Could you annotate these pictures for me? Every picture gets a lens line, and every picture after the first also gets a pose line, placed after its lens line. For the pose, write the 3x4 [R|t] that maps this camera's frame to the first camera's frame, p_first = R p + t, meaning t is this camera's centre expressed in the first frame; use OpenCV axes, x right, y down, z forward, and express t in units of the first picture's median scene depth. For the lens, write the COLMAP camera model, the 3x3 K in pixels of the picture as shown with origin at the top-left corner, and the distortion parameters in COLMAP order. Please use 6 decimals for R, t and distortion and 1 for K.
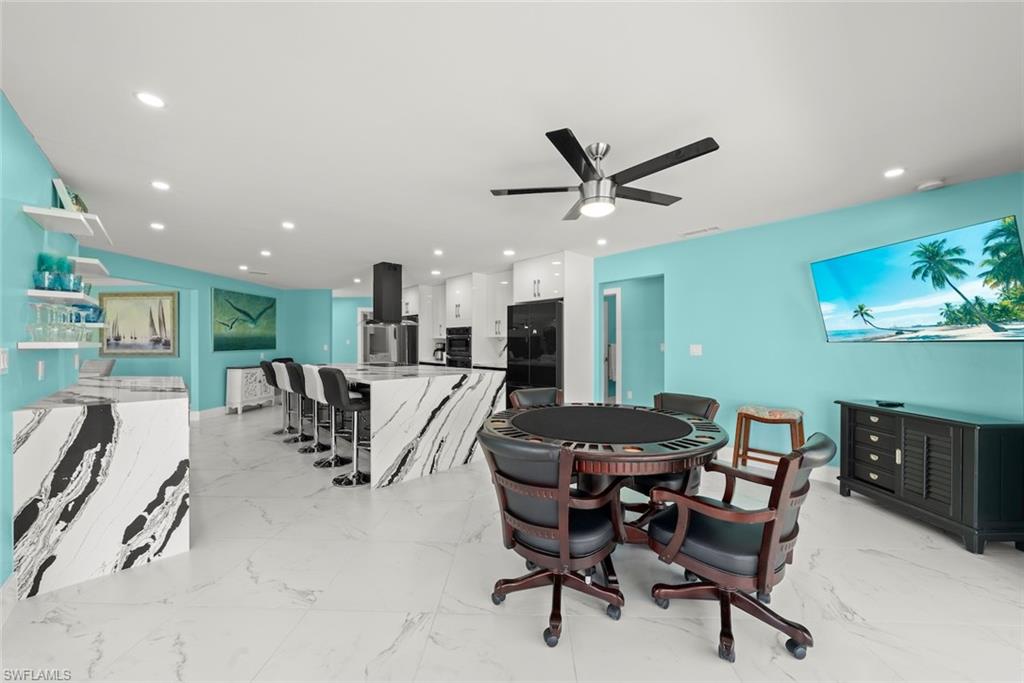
lens RADIAL K [[375.0, 0, 510.7], [0, 375.0, 340.4], [0, 0, 1]] dist [0.000021, 0.000113]
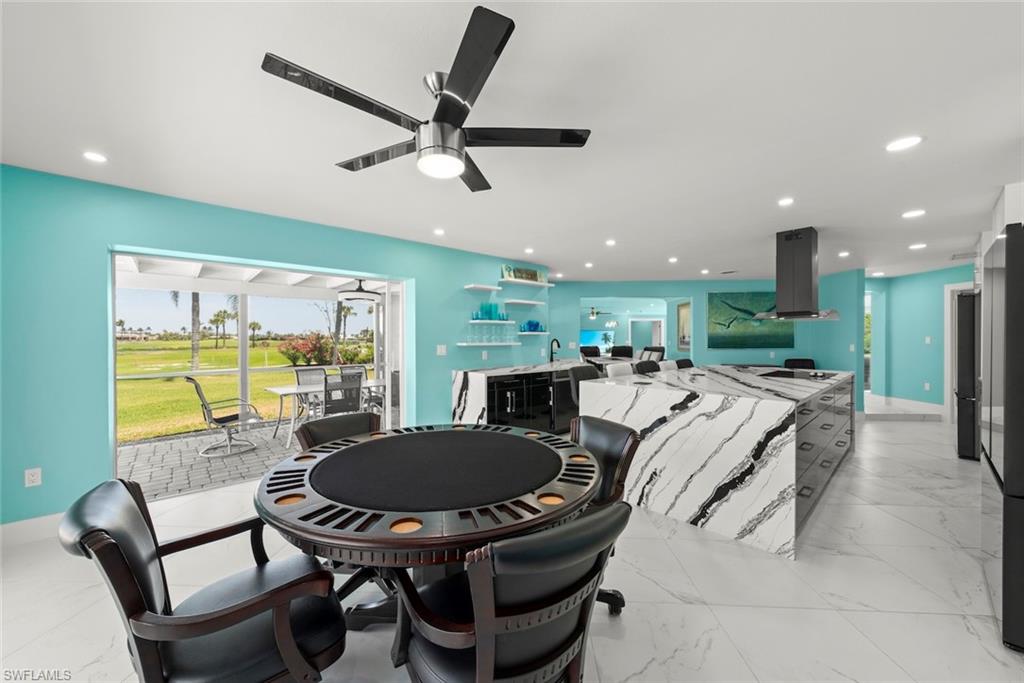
lens RADIAL K [[375.0, 0, 510.7], [0, 375.0, 340.4], [0, 0, 1]] dist [0.000021, 0.000113]
pose [[-0.020861, 0.005045, -0.999770, 0.521445], [0.007638, 0.999959, 0.004886, -0.008843], [0.999753, -0.007534, -0.020899, 0.637117]]
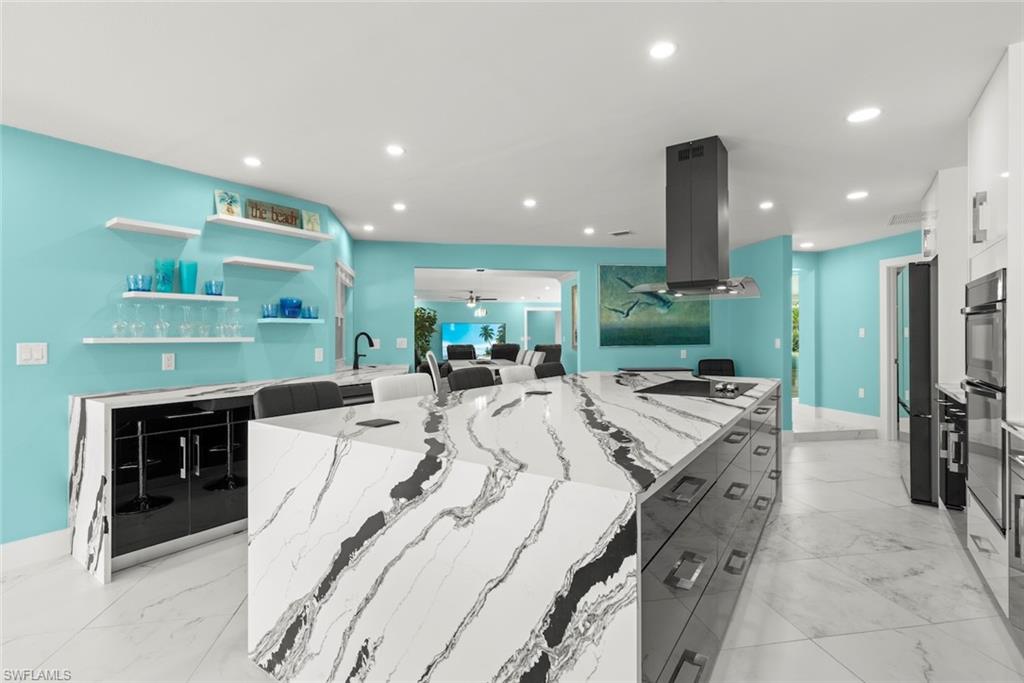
lens RADIAL K [[474.8, 0, 510.2], [0, 474.8, 337.3], [0, 0, 1]] dist [0.001430, -0.000138]
pose [[0.201352, 0.001836, -0.979517, 0.202436], [0.011195, 0.999929, 0.004176, 0.005696], [0.979455, -0.011806, 0.201317, 0.918697]]
